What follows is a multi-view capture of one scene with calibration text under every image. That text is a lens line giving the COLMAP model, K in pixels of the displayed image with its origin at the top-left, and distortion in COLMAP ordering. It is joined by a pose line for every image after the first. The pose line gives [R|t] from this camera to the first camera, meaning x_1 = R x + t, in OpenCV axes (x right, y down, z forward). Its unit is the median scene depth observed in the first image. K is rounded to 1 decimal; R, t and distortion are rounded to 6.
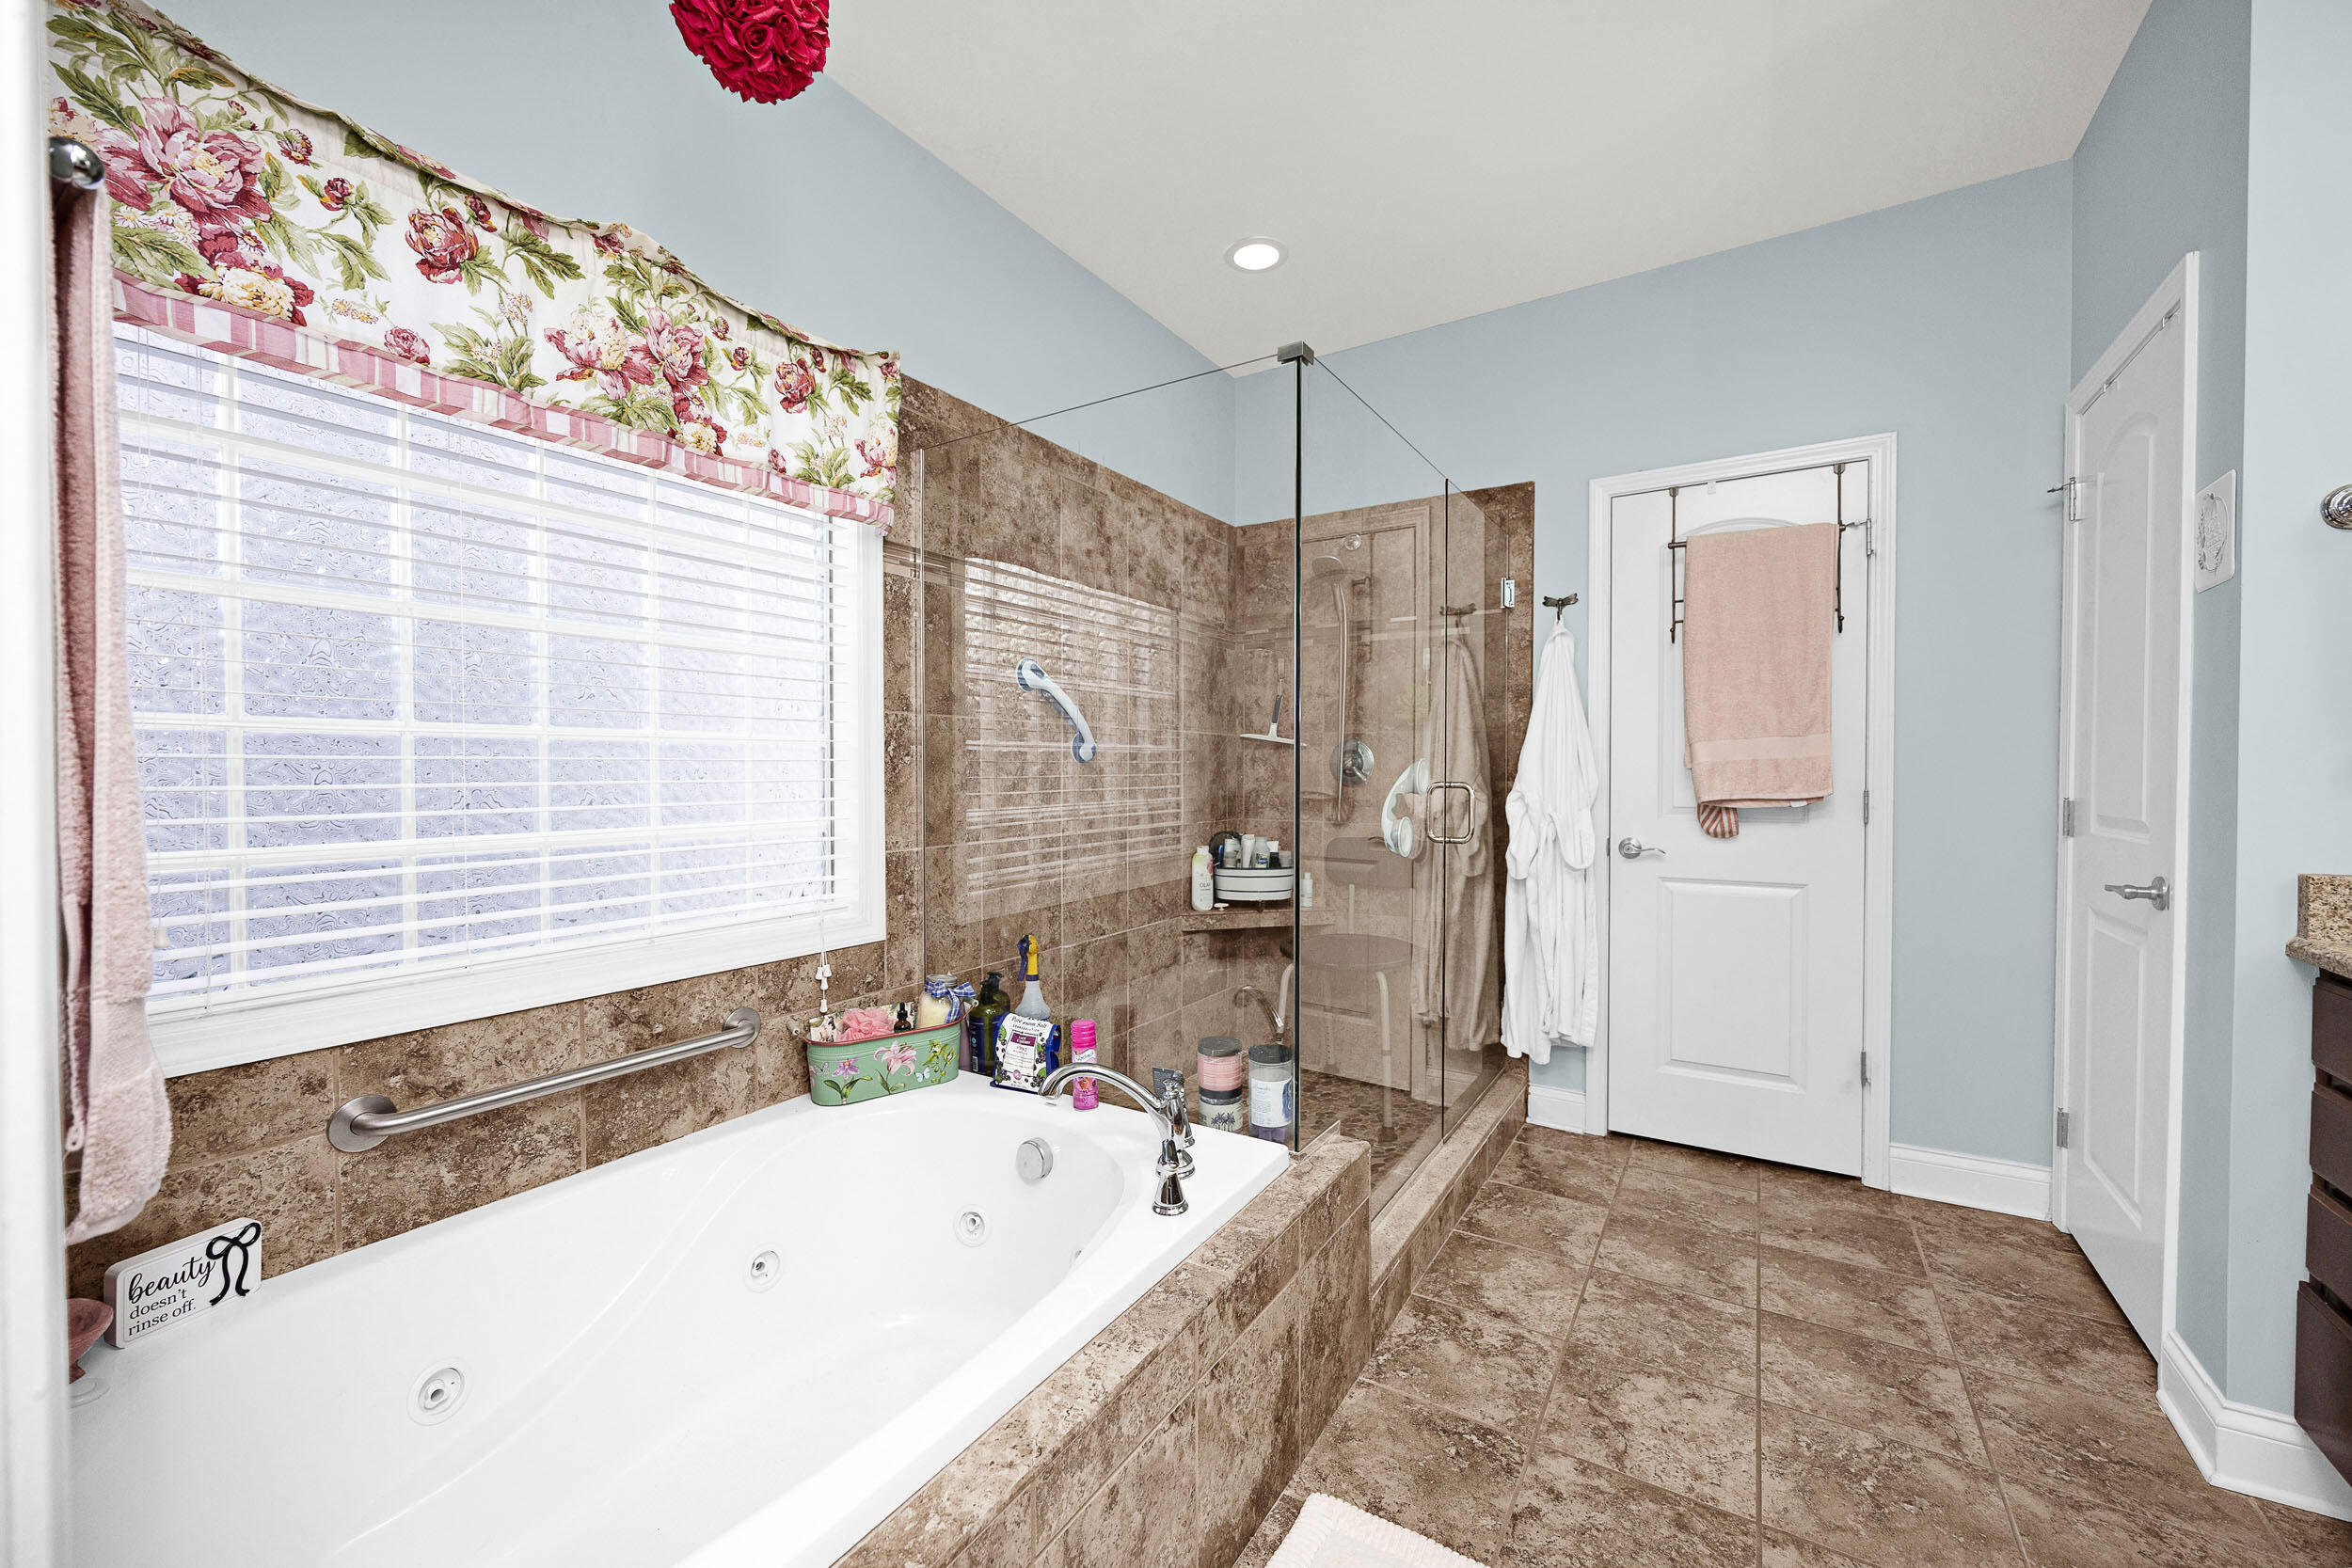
lens RADIAL K [[910.4, 0, 1165.1], [0, 910.4, 785.4], [0, 0, 1]] dist [0.000303, 0.000126]
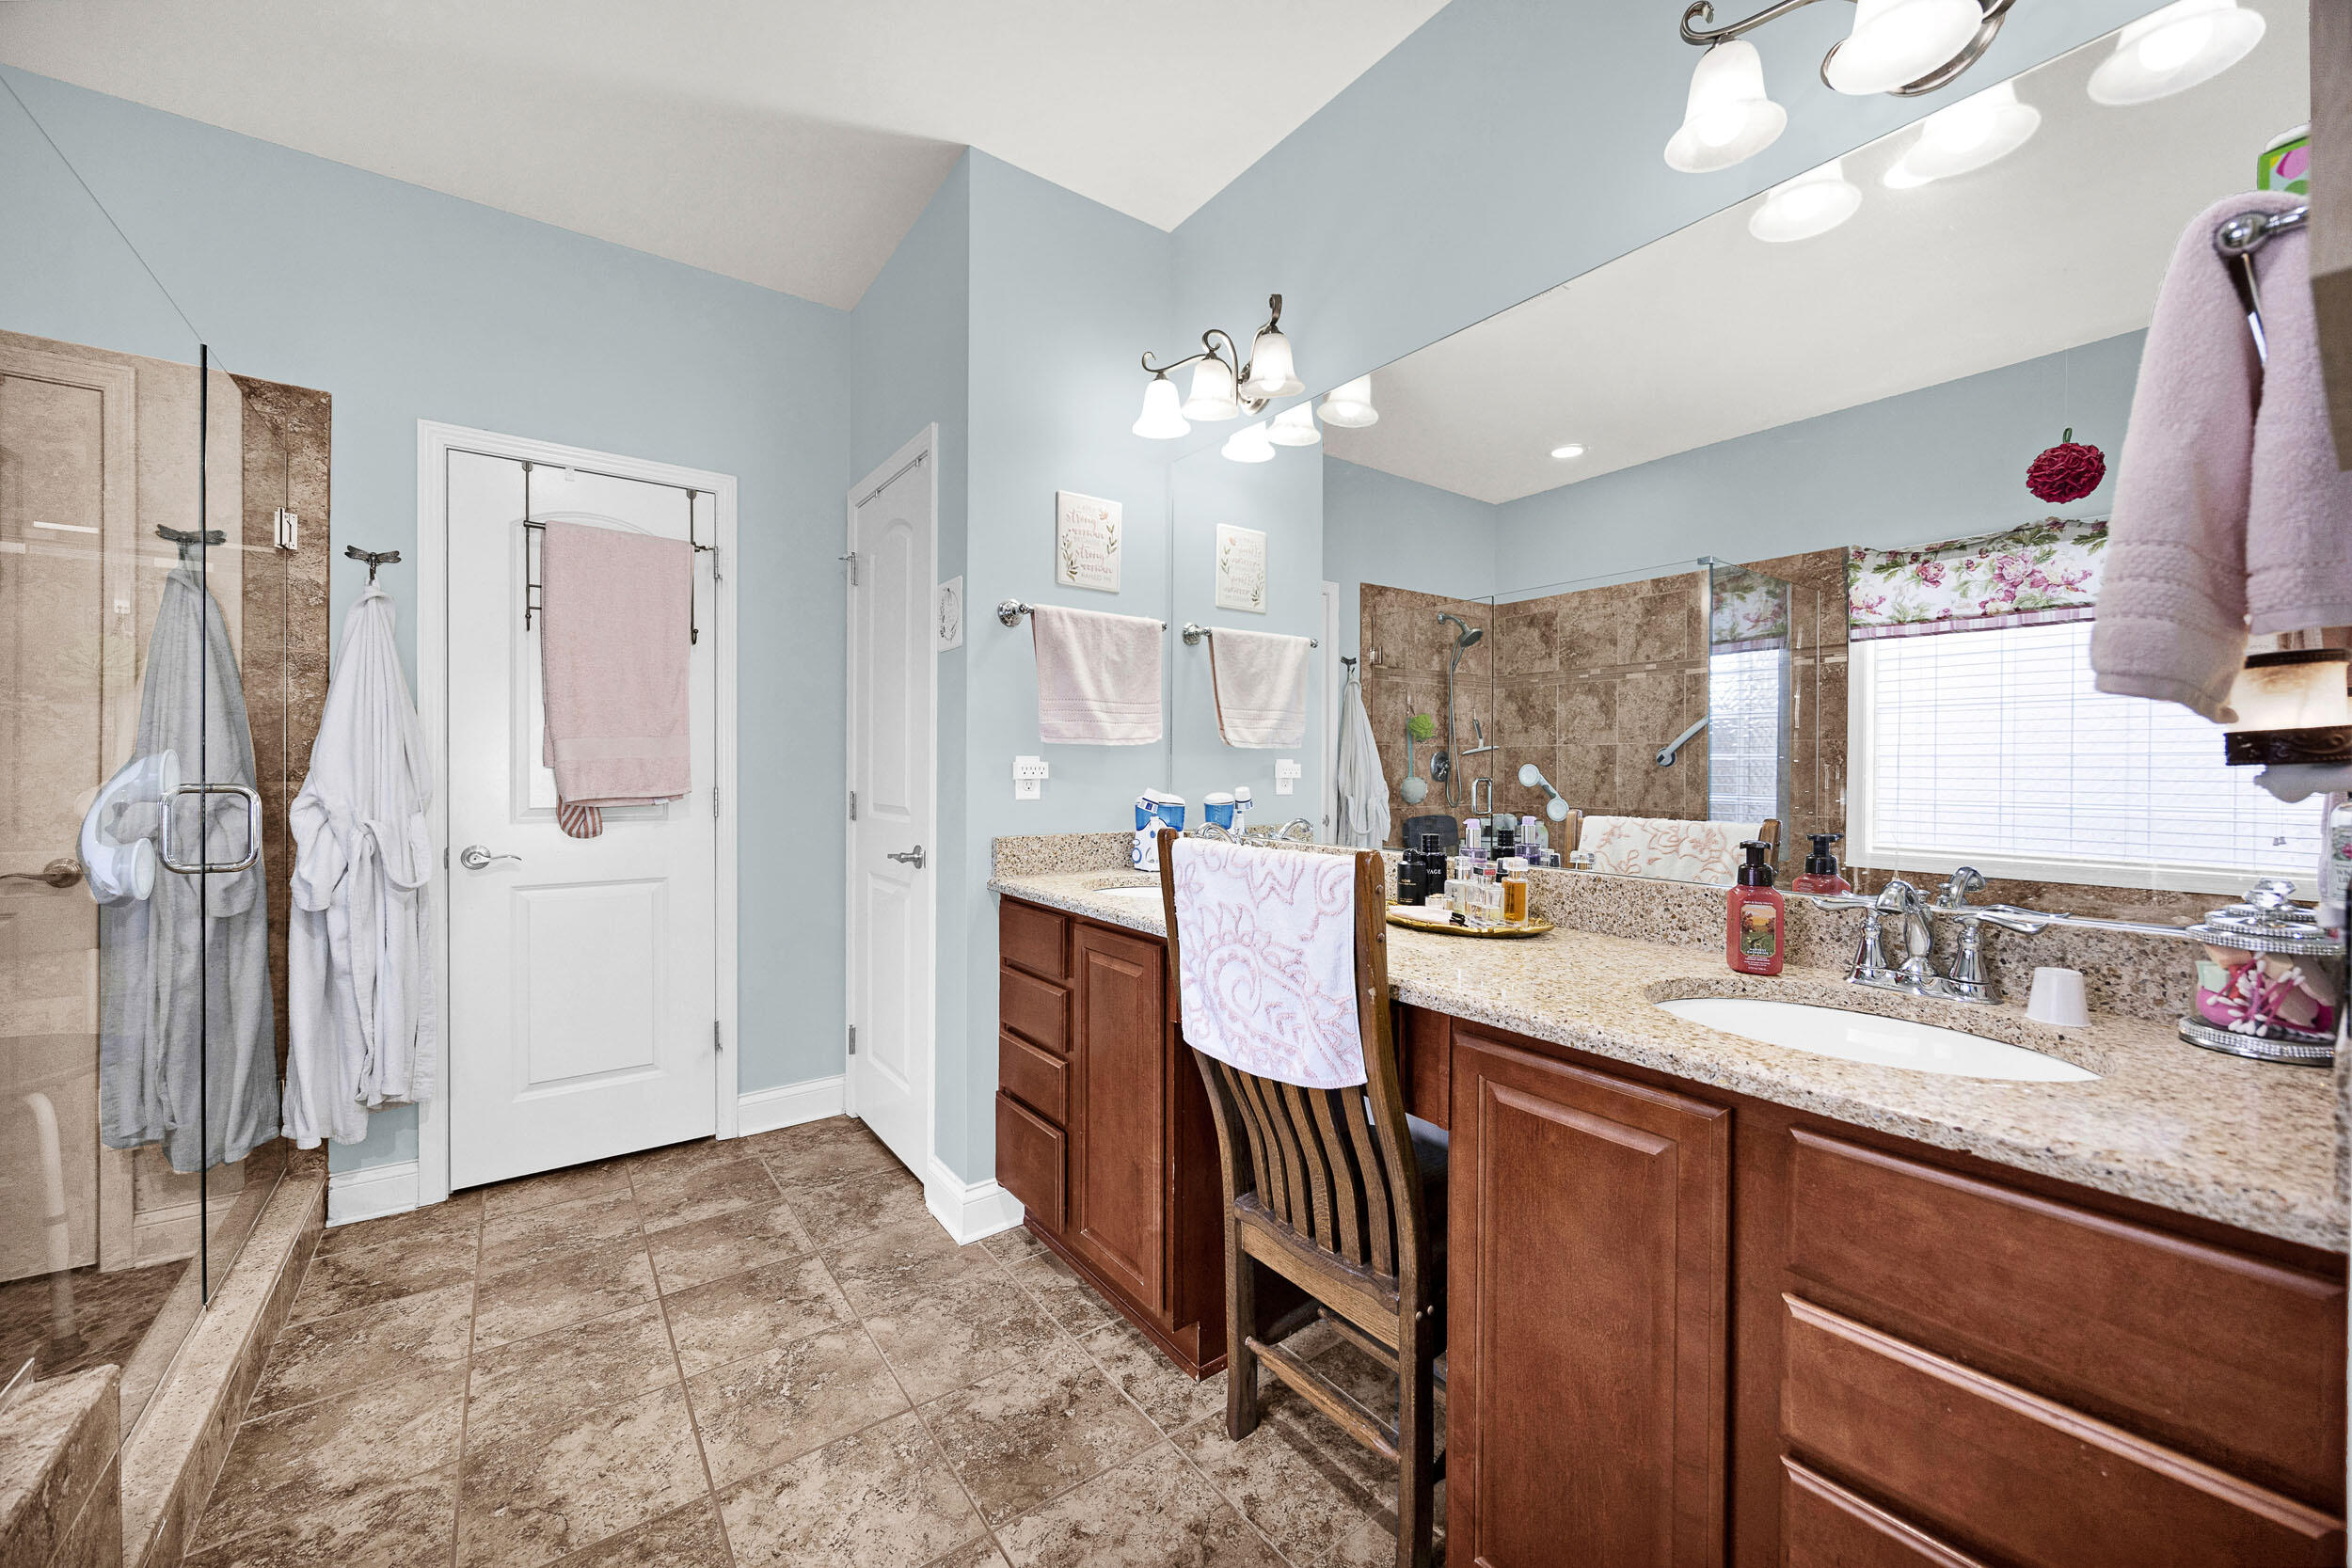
lens RADIAL K [[910.4, 0, 1169.7], [0, 910.4, 776.7], [0, 0, 1]] dist [0.000303, 0.000126]
pose [[0.358989, -0.002786, 0.933338, -0.077917], [0.008319, 0.999965, -0.000215, -0.003487], [-0.933305, 0.007841, 0.358999, 0.077002]]
